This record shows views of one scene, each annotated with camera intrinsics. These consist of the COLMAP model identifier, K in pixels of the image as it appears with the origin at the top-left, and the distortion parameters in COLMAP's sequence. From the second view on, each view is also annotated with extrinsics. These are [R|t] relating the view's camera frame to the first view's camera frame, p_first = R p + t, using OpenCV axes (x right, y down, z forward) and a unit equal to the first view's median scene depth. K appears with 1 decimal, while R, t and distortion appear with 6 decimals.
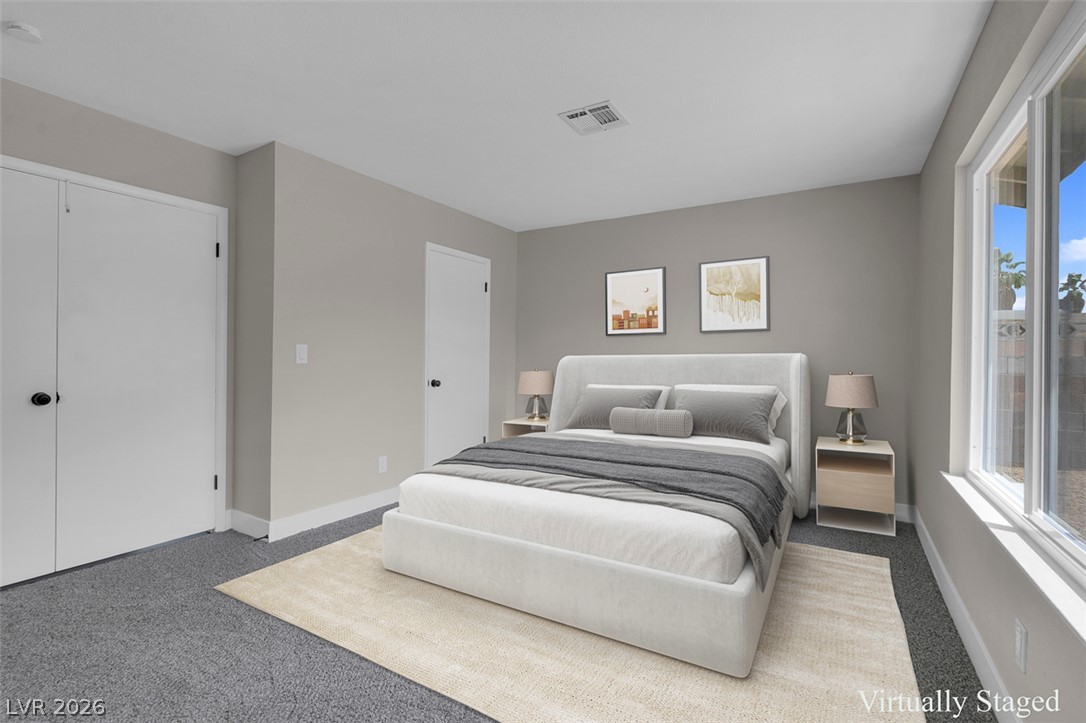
lens RADIAL K [[494.6, 0, 539.5], [0, 494.6, 360.1], [0, 0, 1]] dist [-0.000340, 0.000868]
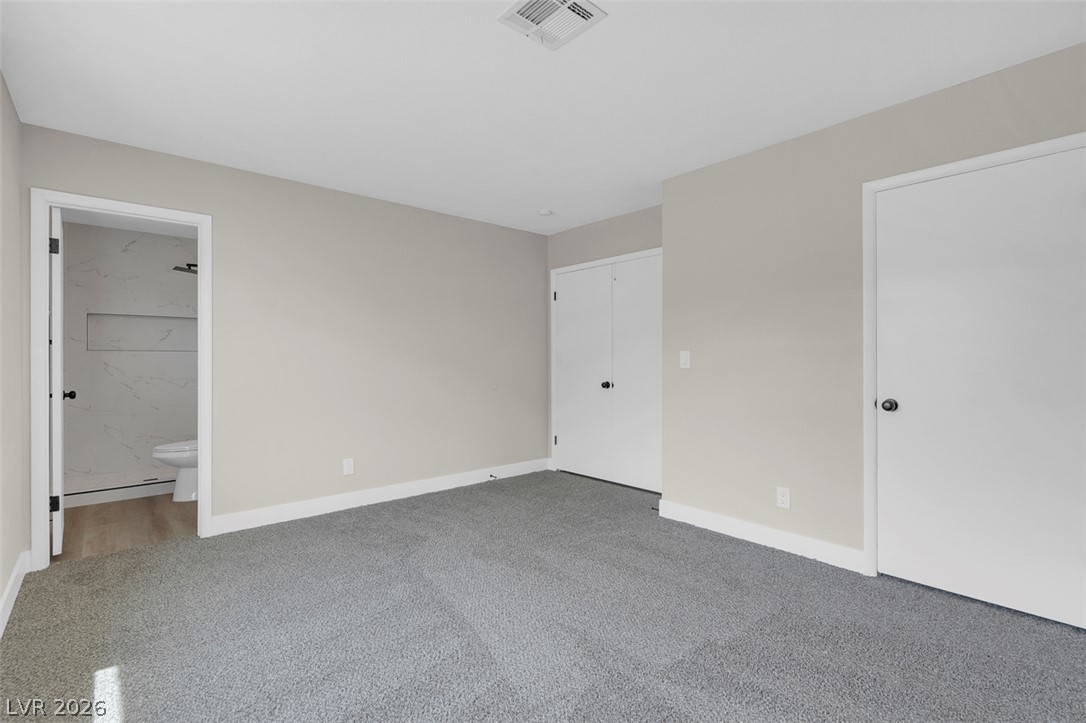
lens RADIAL K [[493.2, 0, 540.4], [0, 493.2, 357.3], [0, 0, 1]] dist [-0.006591, 0.000096]
pose [[-0.293804, -0.006853, -0.955841, 0.647525], [-0.001178, 0.999976, -0.006807, -0.009405], [0.955865, -0.000874, -0.293805, 1.005390]]
